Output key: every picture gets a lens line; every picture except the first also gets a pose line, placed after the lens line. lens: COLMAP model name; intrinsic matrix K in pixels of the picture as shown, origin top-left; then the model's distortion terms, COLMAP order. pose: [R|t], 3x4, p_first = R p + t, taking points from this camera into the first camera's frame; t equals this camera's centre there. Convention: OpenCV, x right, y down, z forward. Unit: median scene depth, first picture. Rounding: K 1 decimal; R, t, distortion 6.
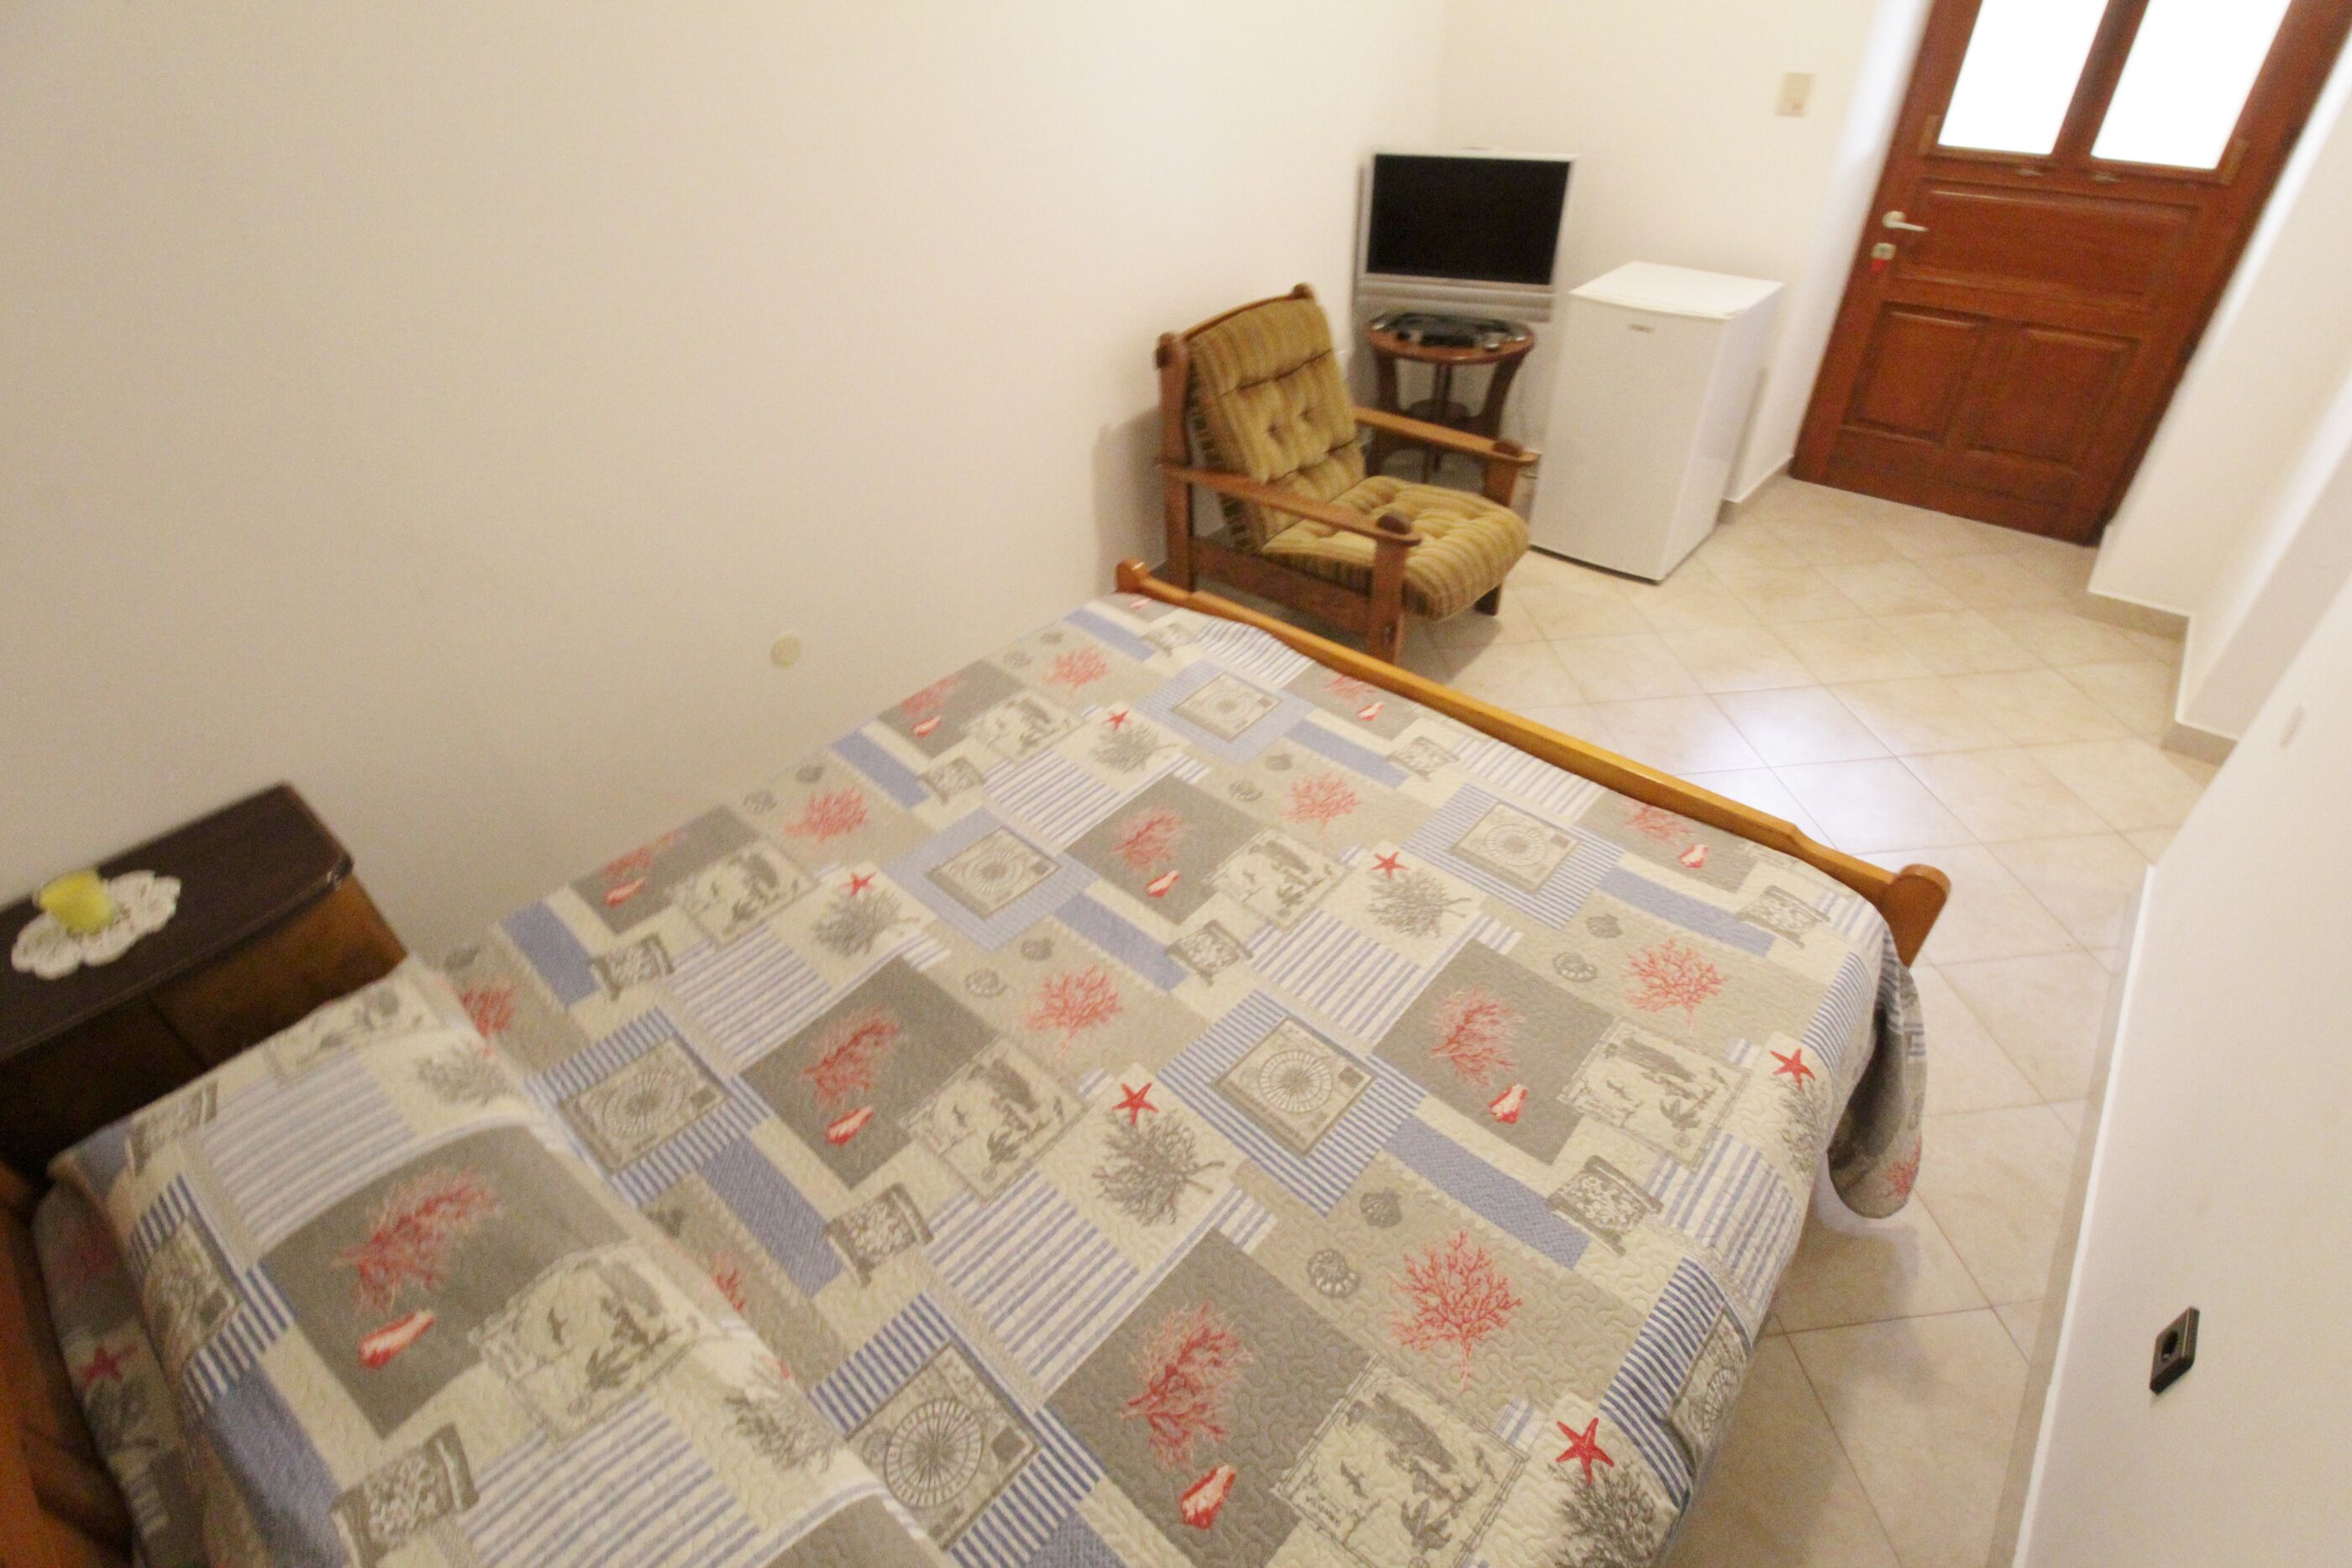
lens RADIAL K [[1095.3, 0, 1201.2], [0, 1095.3, 788.4], [0, 0, 1]] dist [0.005275, -0.016900]
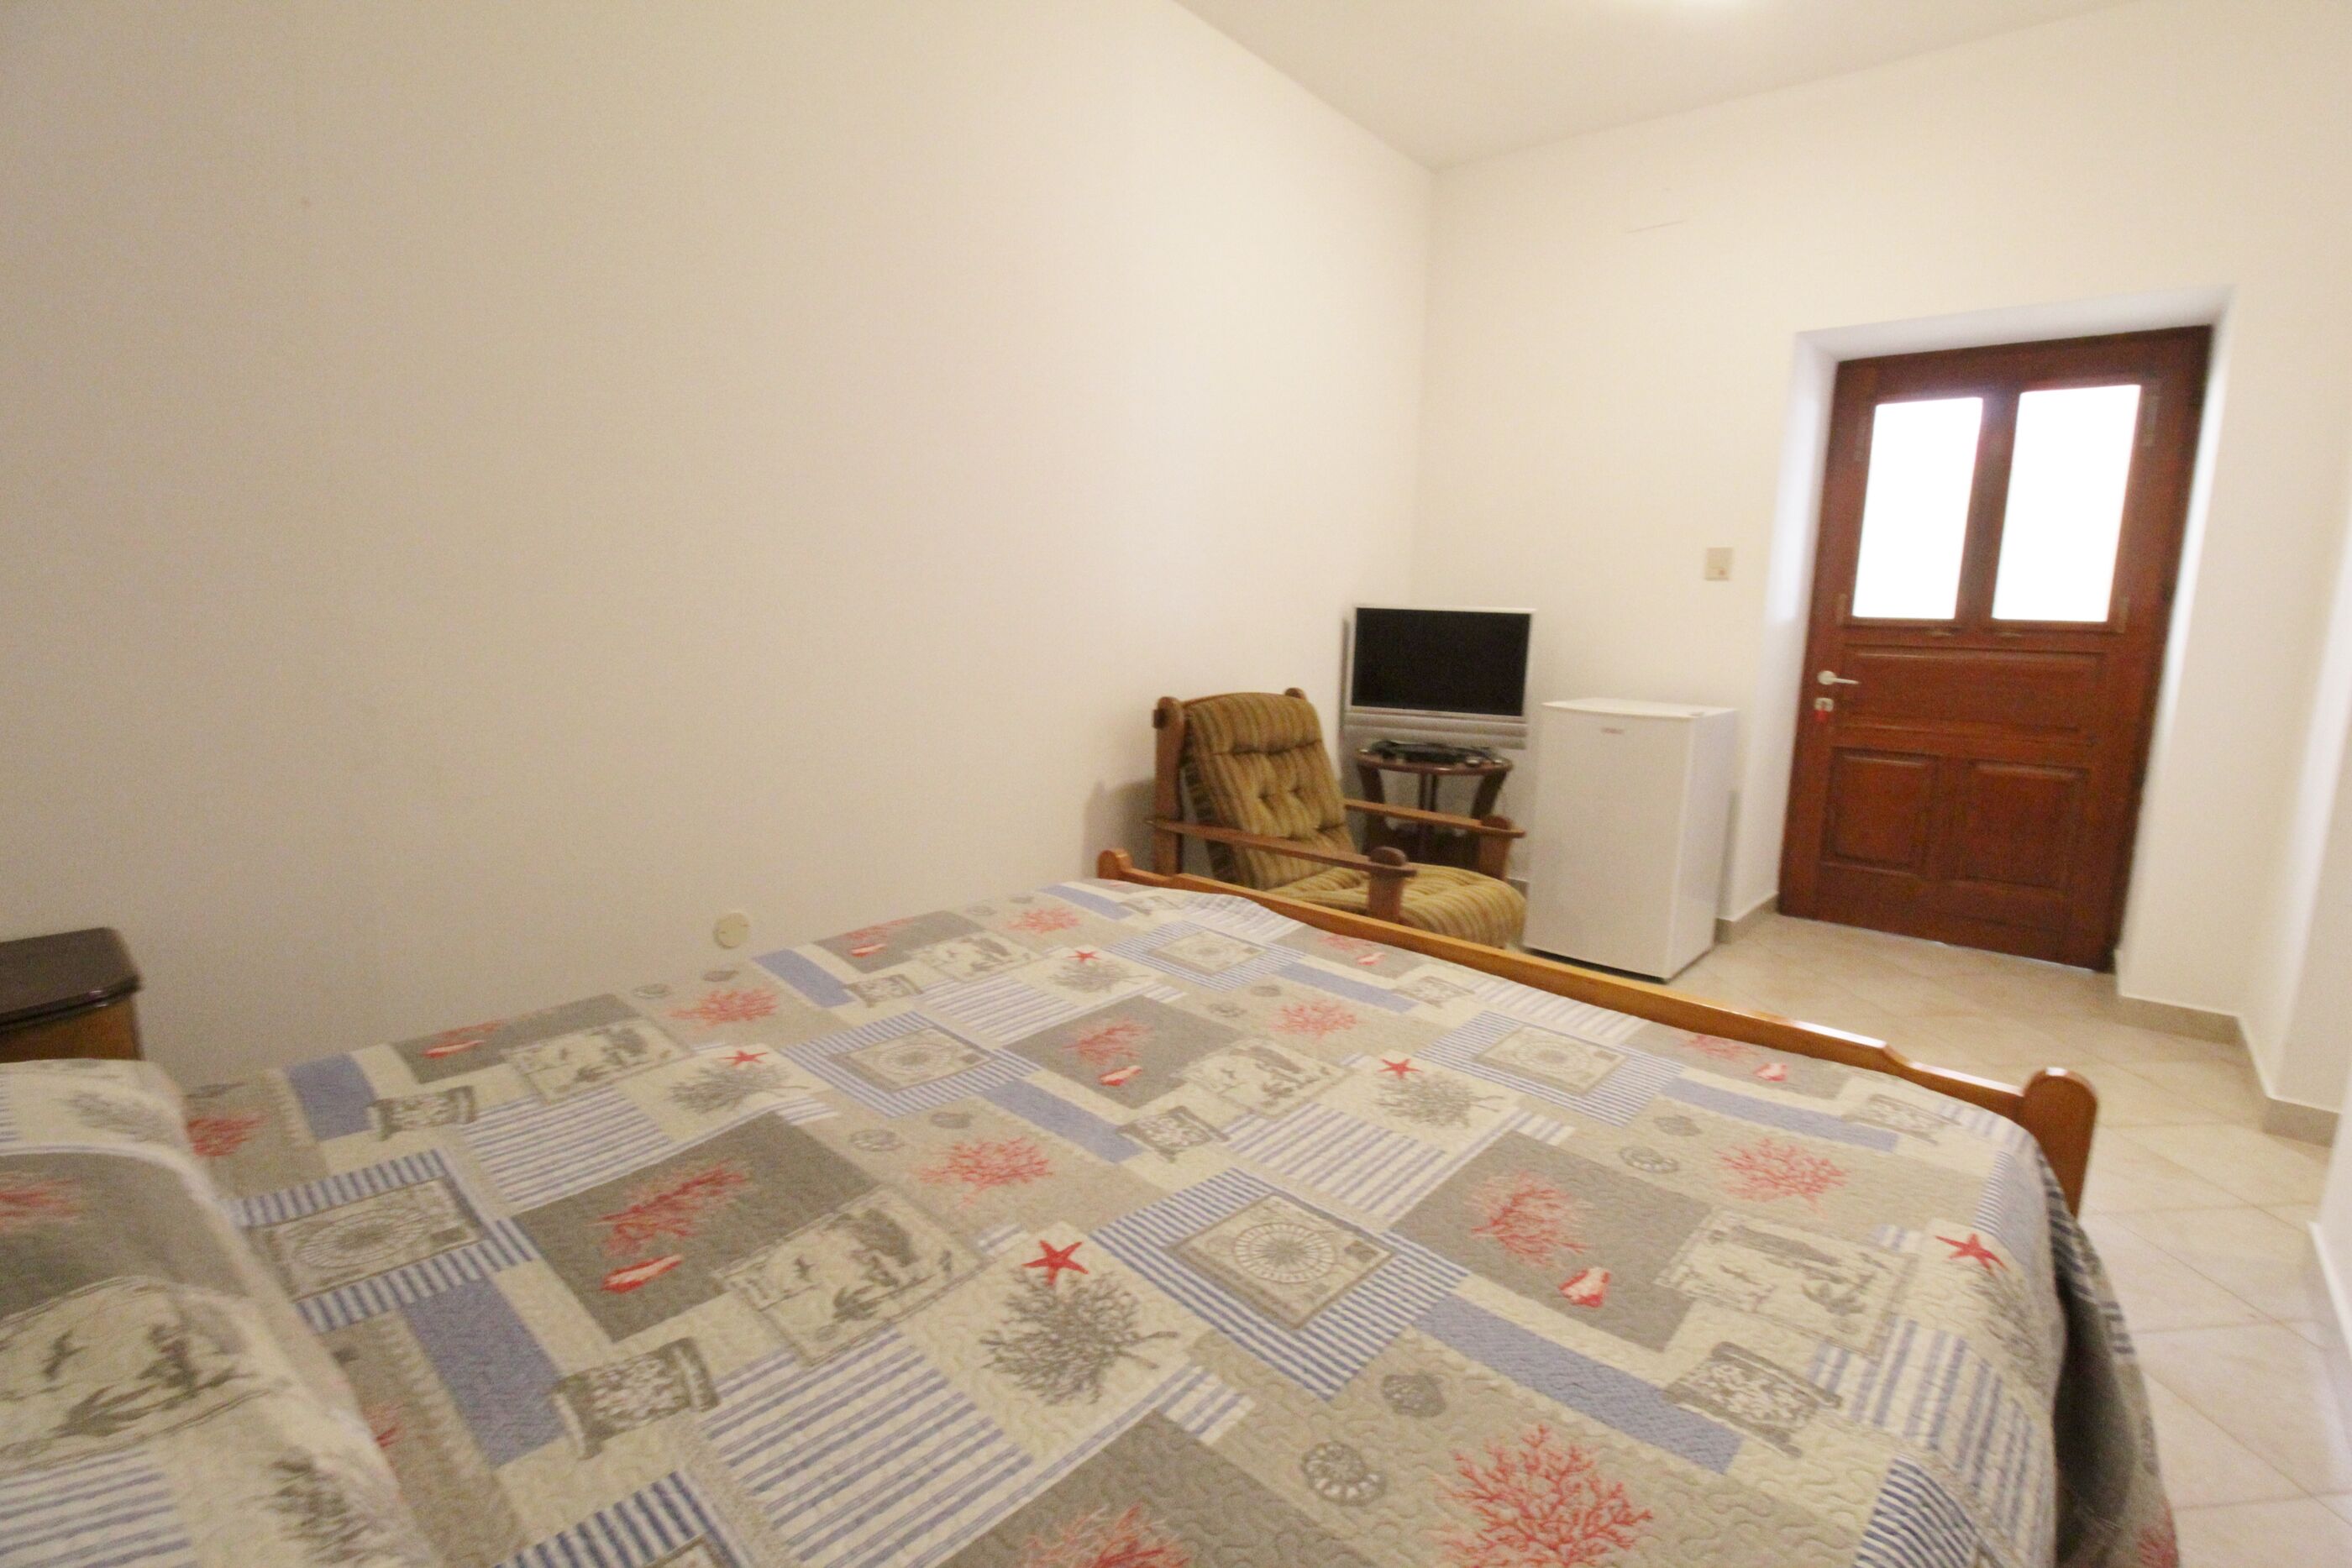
lens RADIAL K [[1096.0, 0, 1202.5], [0, 1096.0, 787.8], [0, 0, 1]] dist [0.001746, -0.013559]
pose [[0.998719, 0.050590, -0.000858, 0.015680], [-0.044742, 0.875094, -0.481880, 0.295194], [-0.023627, 0.481301, 0.876237, 0.195390]]
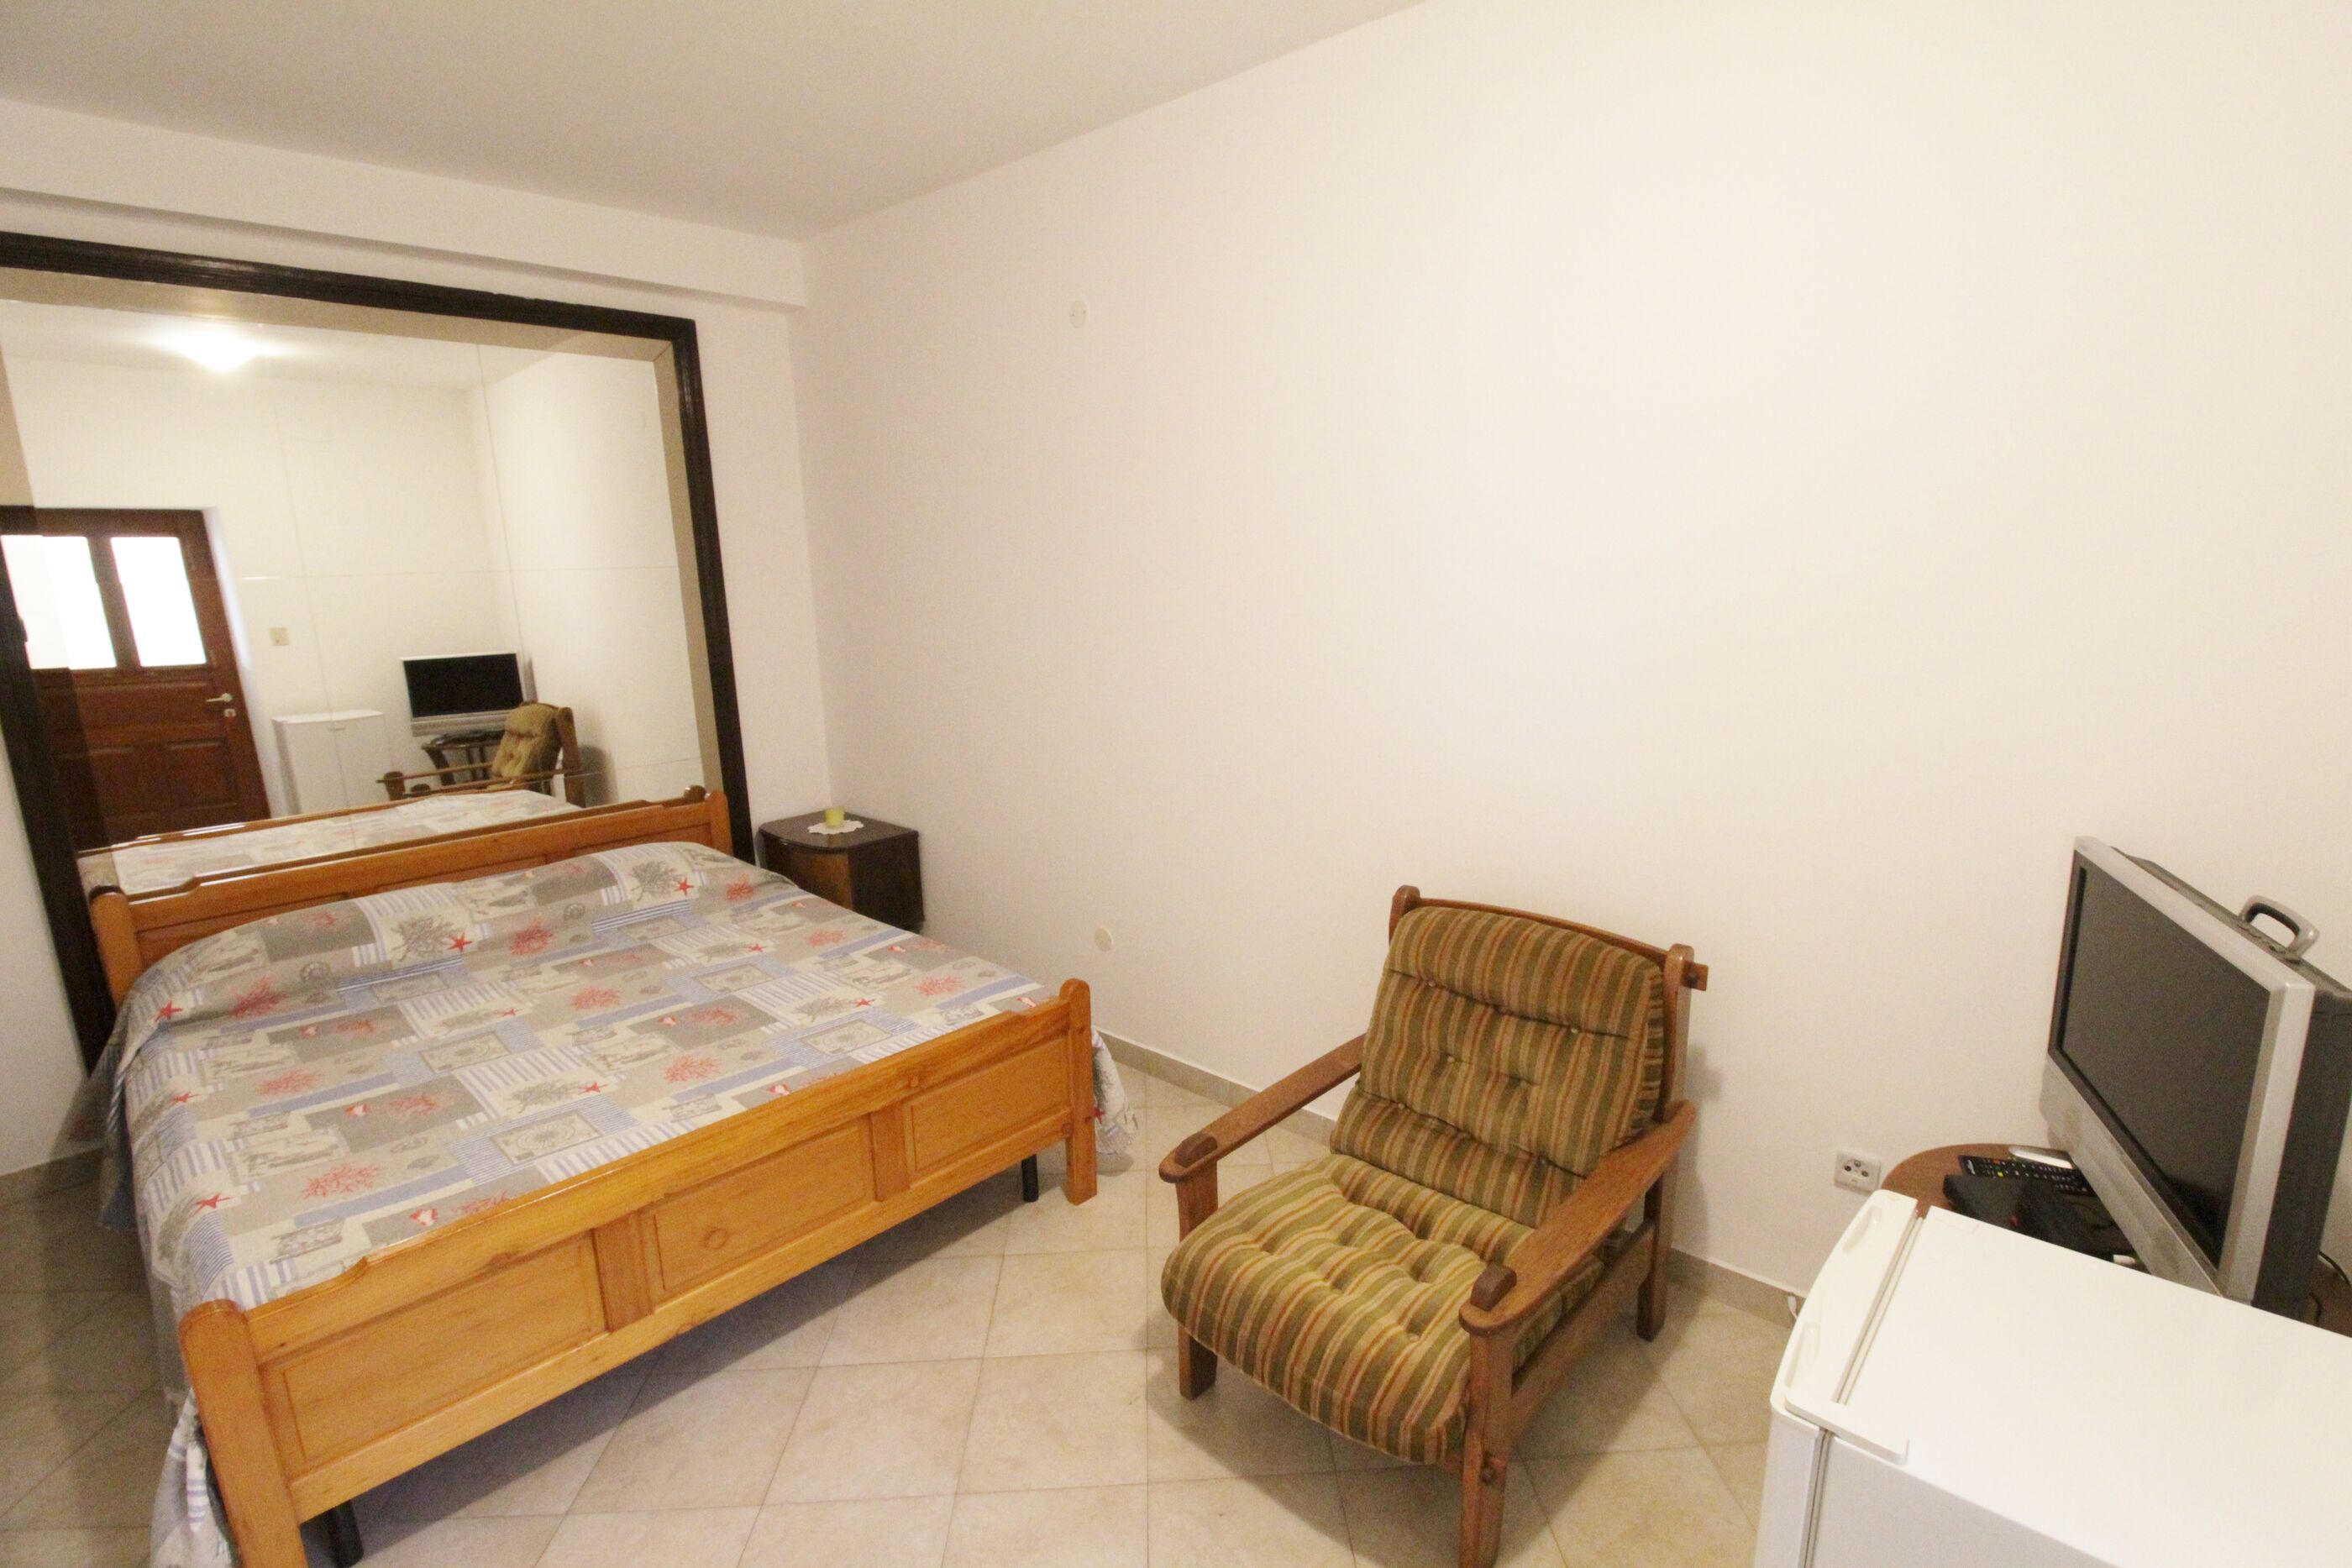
lens RADIAL K [[1089.9, 0, 1199.3], [0, 1089.9, 793.8], [0, 0, 1]] dist [0.003103, -0.014109]
pose [[-0.040409, 0.239805, -0.969980, 1.382725], [-0.608505, 0.764080, 0.214251, -0.967137], [0.792521, 0.598895, 0.115047, 1.256604]]
